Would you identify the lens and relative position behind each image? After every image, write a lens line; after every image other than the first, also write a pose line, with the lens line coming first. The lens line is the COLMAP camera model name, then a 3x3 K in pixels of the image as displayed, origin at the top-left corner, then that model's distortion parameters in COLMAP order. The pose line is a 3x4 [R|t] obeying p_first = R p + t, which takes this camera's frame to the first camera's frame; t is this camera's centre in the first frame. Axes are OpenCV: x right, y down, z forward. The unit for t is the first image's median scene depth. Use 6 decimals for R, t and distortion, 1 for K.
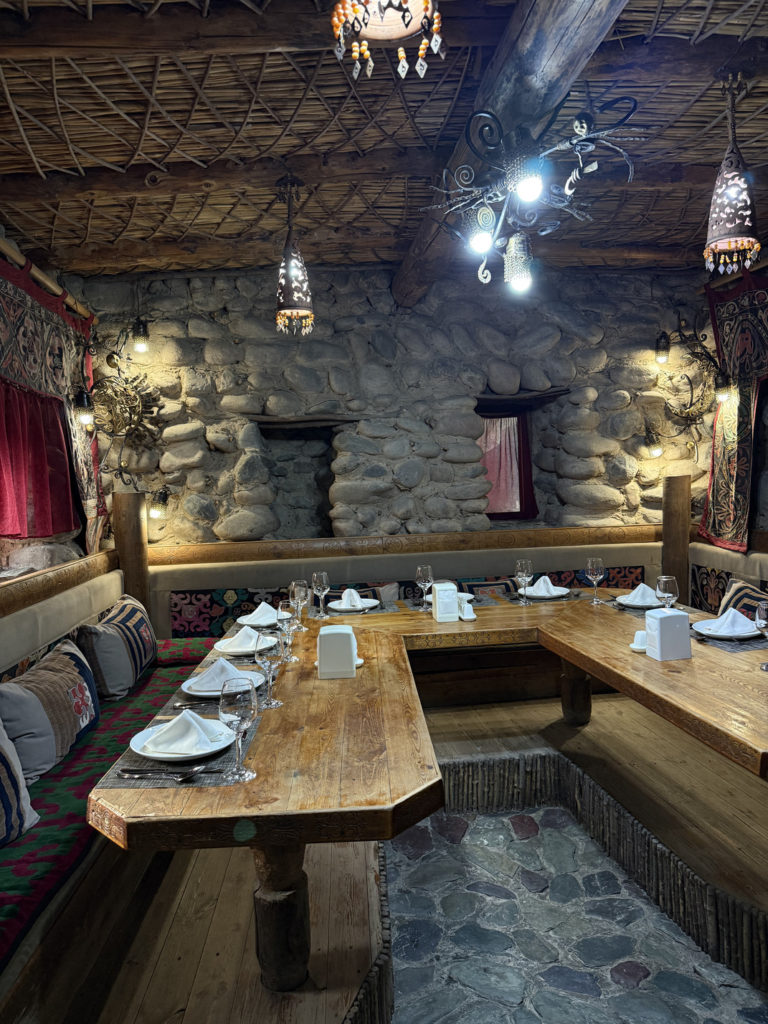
lens RADIAL K [[712.7, 0, 384.0], [0, 712.7, 512.0], [0, 0, 1]] dist [0.074612, -0.148761]
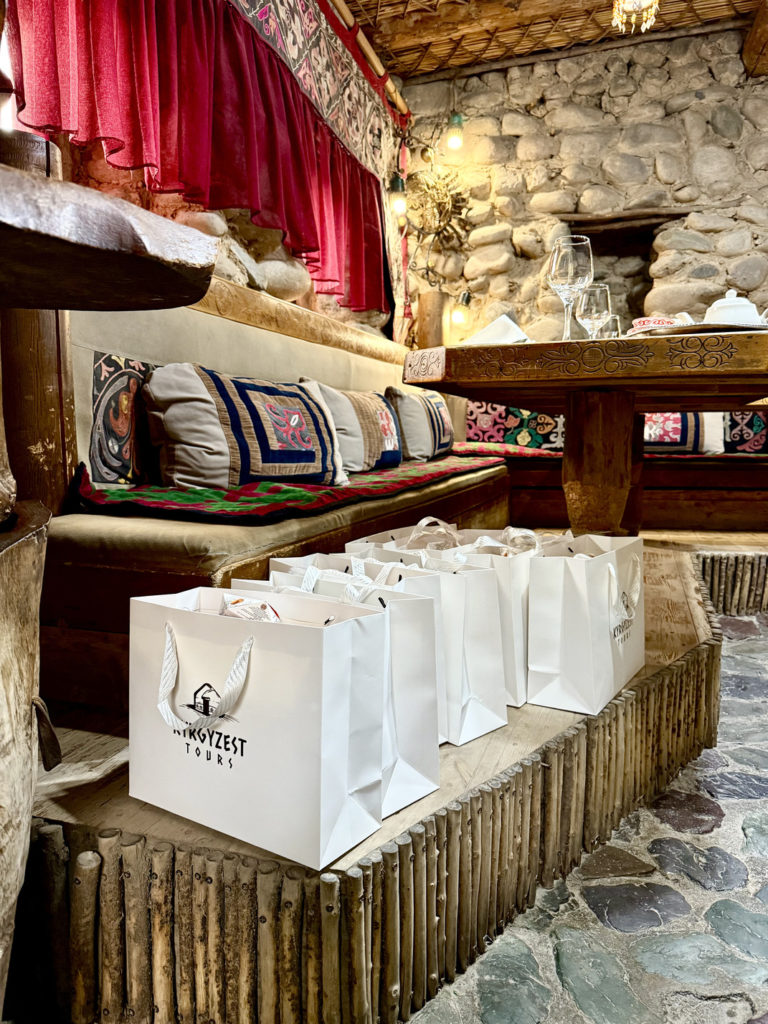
lens RADIAL K [[703.4, 0, 384.0], [0, 703.4, 512.0], [0, 0, 1]] dist [0.076781, -0.087868]
pose [[0.924100, 0.072697, -0.375173, -0.025674], [-0.049882, 0.996286, 0.070186, 0.197691], [0.378882, -0.046144, 0.924294, 0.044587]]
